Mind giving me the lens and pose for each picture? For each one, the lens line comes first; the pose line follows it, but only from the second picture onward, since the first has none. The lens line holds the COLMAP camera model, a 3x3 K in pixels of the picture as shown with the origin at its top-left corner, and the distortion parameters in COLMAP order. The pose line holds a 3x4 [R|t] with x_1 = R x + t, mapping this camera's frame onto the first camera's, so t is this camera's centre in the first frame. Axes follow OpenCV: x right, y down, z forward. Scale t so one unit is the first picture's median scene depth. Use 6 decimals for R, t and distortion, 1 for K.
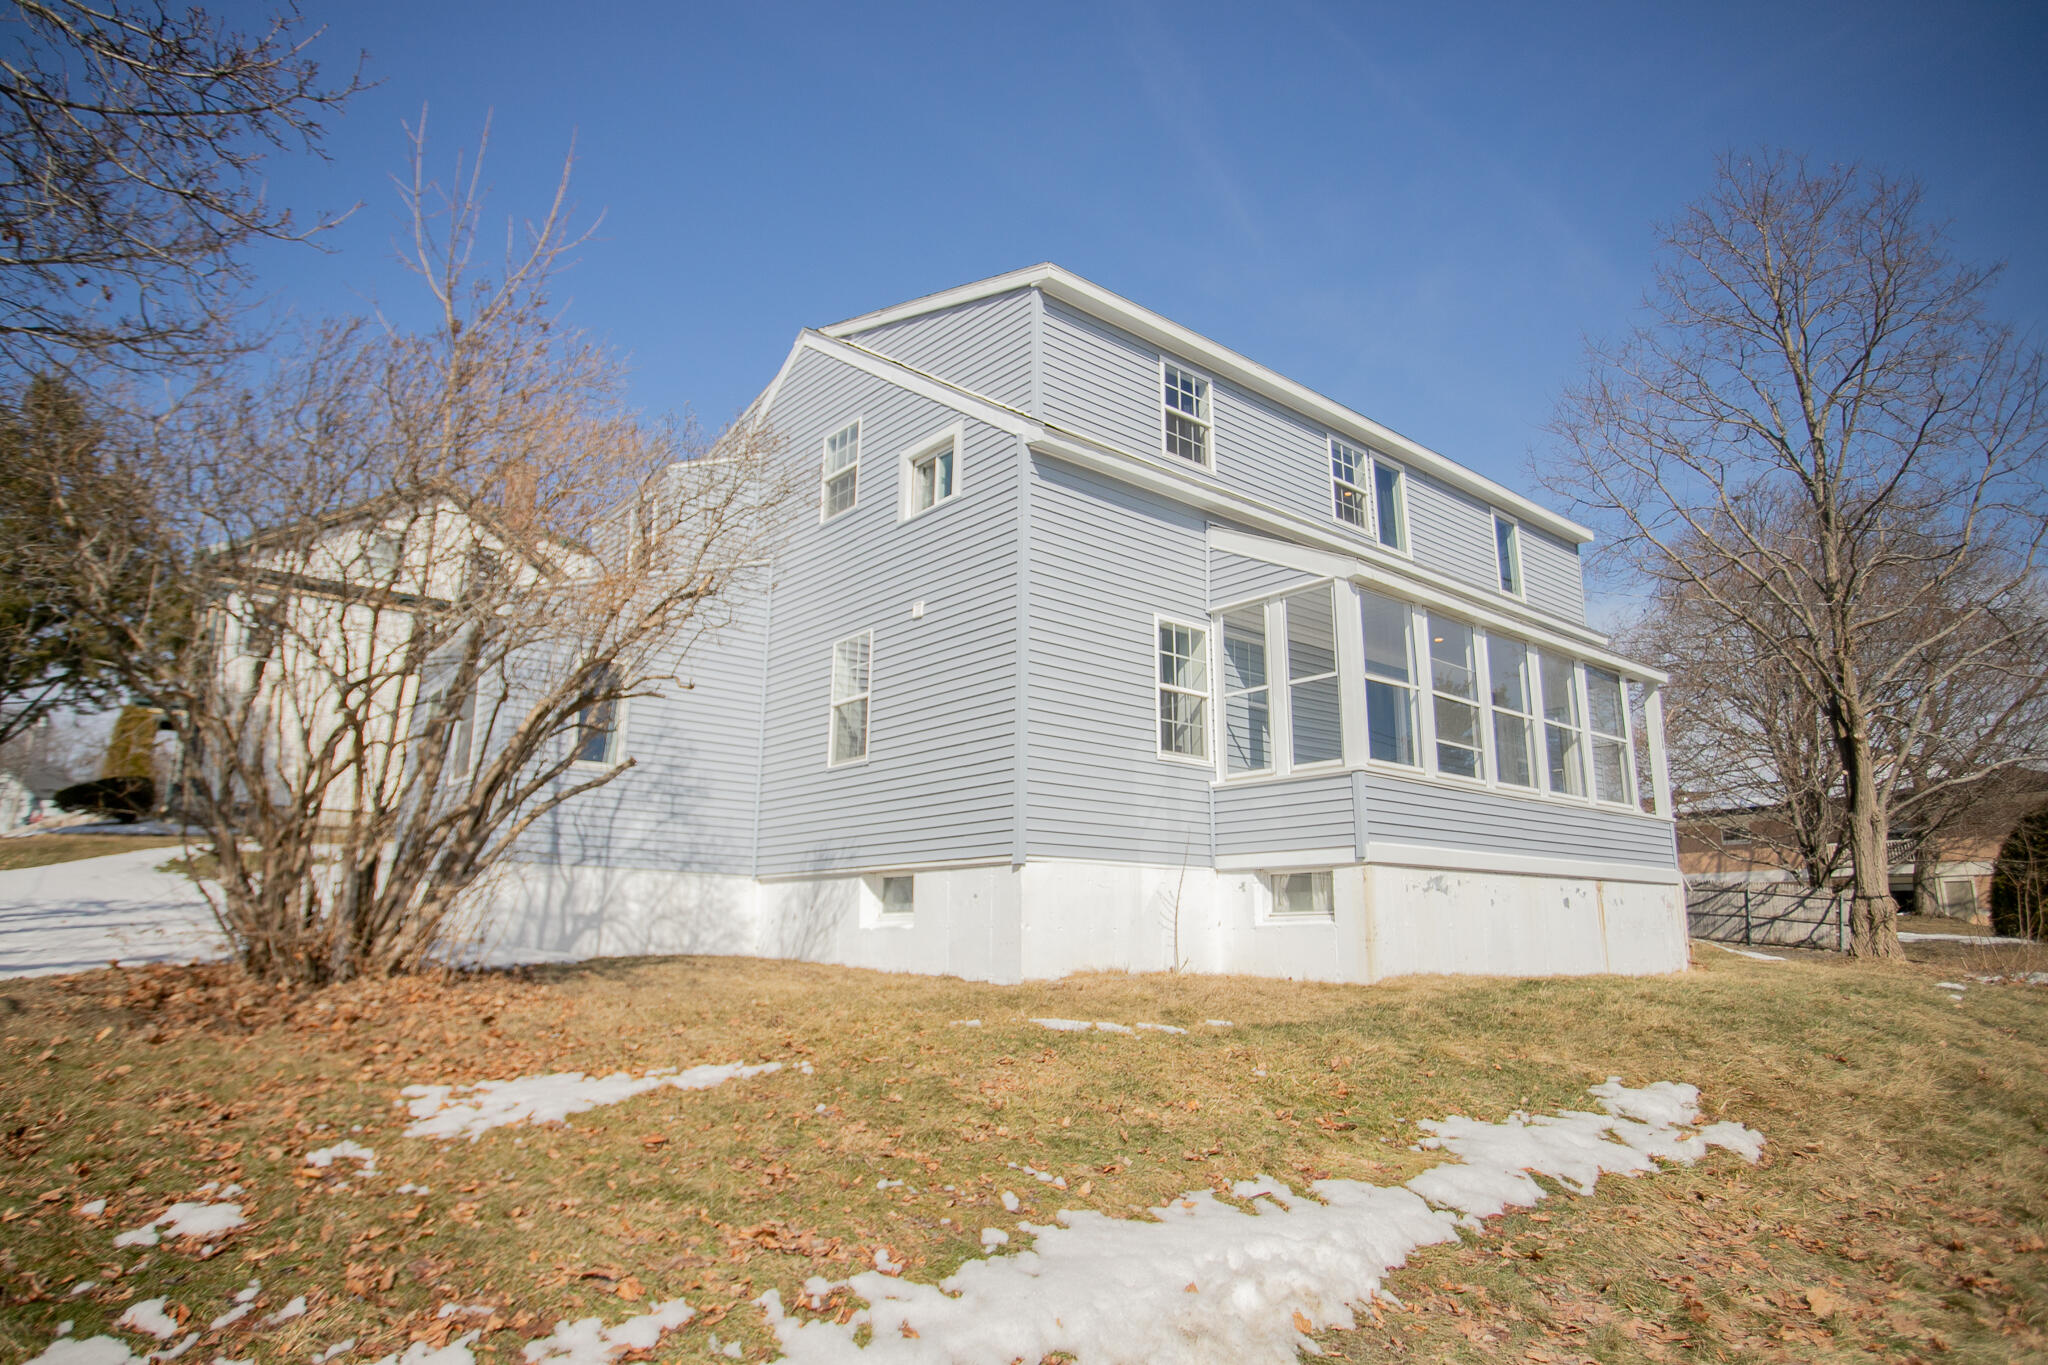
lens RADIAL K [[1177.0, 0, 1026.8], [0, 1177.0, 677.1], [0, 0, 1]] dist [0.005923, -0.002682]
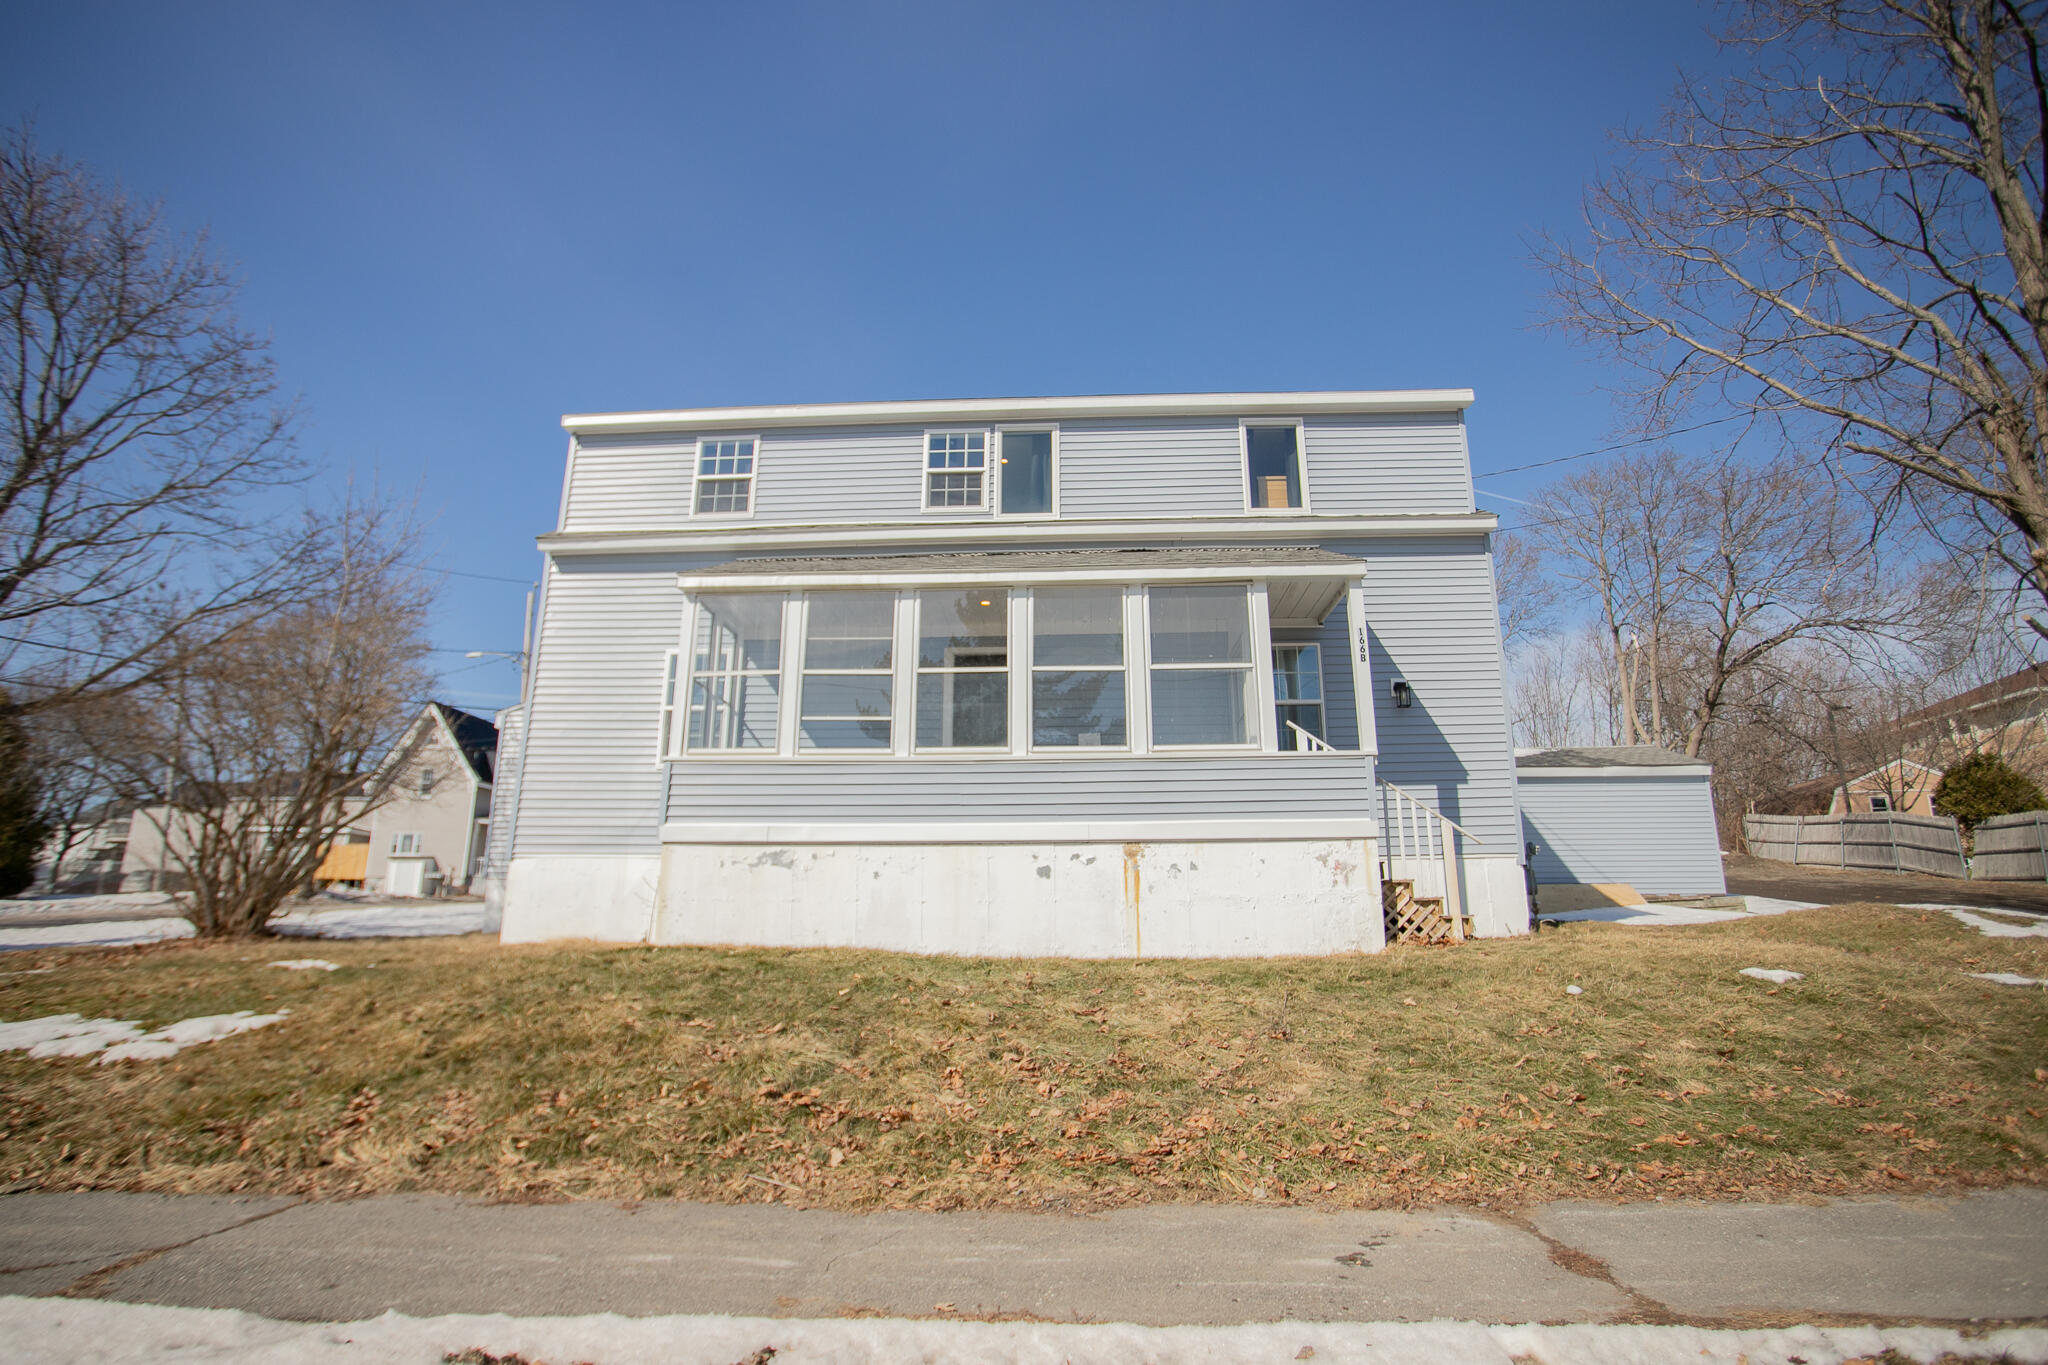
lens RADIAL K [[996.2, 0, 1020.5], [0, 996.2, 680.5], [0, 0, 1]] dist [-0.048328, 0.001455]
pose [[0.725384, -0.183809, -0.663350, 1.000945], [0.156902, 0.982471, -0.100659, 0.130476], [0.670224, -0.031065, 0.741509, 0.464626]]
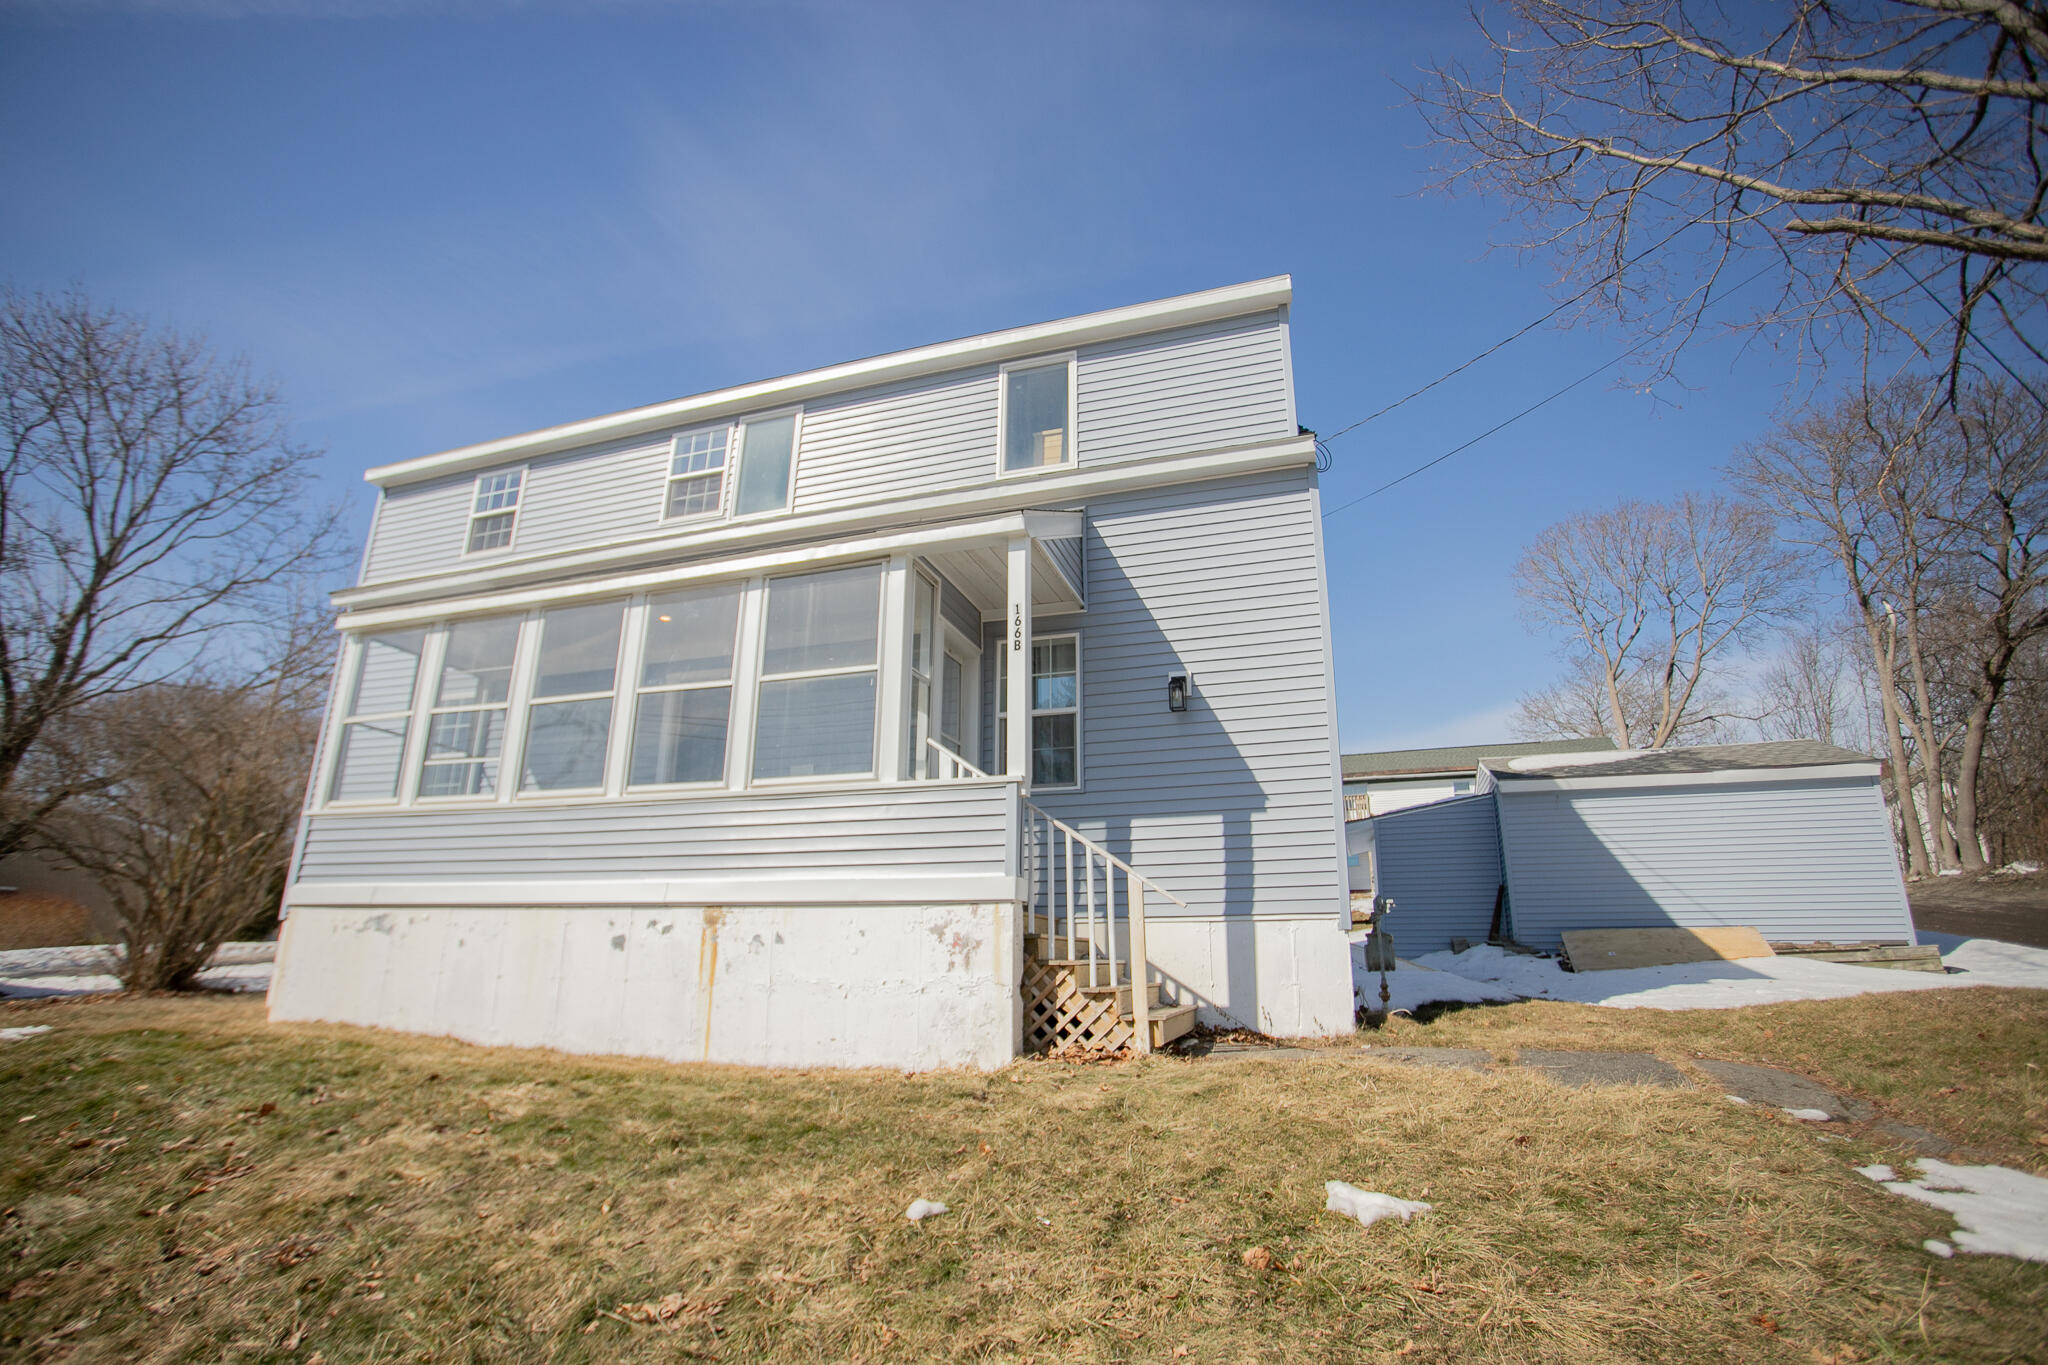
lens RADIAL K [[930.4, 0, 1016.0], [0, 930.4, 690.4], [0, 0, 1]] dist [-0.035987, 0.000858]
pose [[0.515451, -0.240194, -0.822567, 1.111459], [0.183263, 0.968603, -0.167998, 0.191243], [0.837093, -0.064151, 0.543286, 0.951262]]
